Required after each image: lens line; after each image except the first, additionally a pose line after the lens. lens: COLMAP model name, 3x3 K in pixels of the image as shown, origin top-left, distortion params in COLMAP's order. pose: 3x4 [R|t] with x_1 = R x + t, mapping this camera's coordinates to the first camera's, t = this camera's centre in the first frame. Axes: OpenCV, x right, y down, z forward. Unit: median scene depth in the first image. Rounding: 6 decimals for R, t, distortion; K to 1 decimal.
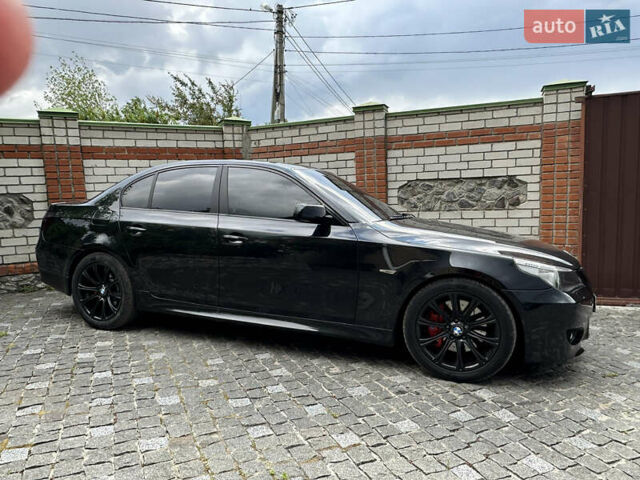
lens RADIAL K [[432.5, 0, 318.4], [0, 432.5, 248.3], [0, 0, 1]] dist [-0.004504, -0.000169]
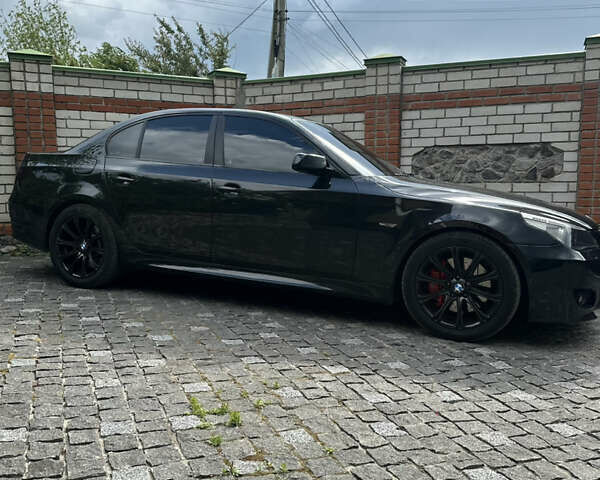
lens RADIAL K [[544.0, 0, 300.9], [0, 544.0, 251.5], [0, 0, 1]] dist [0.125521, -0.222243]
pose [[0.998665, 0.038966, -0.033920, 0.005089], [-0.038759, 0.999226, 0.006758, 0.058397], [0.034157, -0.005435, 0.999402, -0.116193]]
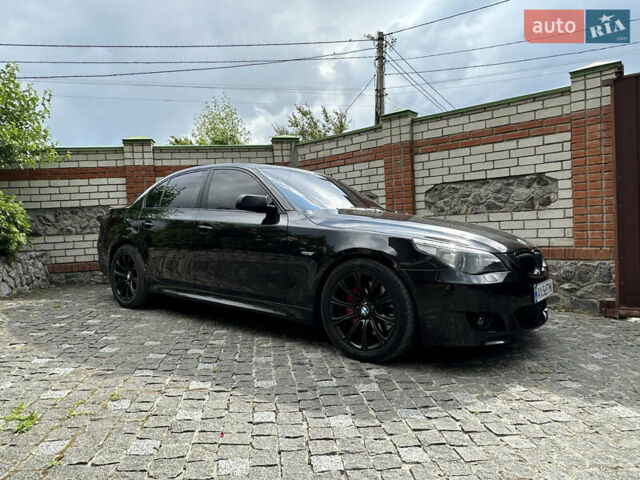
lens RADIAL K [[432.5, 0, 318.4], [0, 432.5, 248.3], [0, 0, 1]] dist [-0.004504, -0.000169]
pose [[0.953594, 0.005905, -0.301039, 0.264796], [-0.023894, 0.998139, -0.056108, 0.052393], [0.300147, 0.060697, 0.951960, -0.004988]]
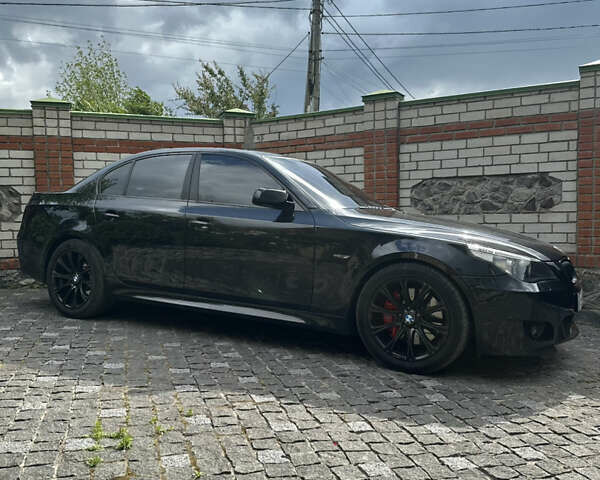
lens RADIAL K [[541.5, 0, 298.3], [0, 541.5, 252.9], [0, 0, 1]] dist [0.153780, -0.299989]
pose [[0.989846, 0.030573, -0.138817, 0.122130], [-0.037377, 0.998211, -0.046676, 0.055611], [0.137141, 0.051390, 0.989218, -0.122110]]
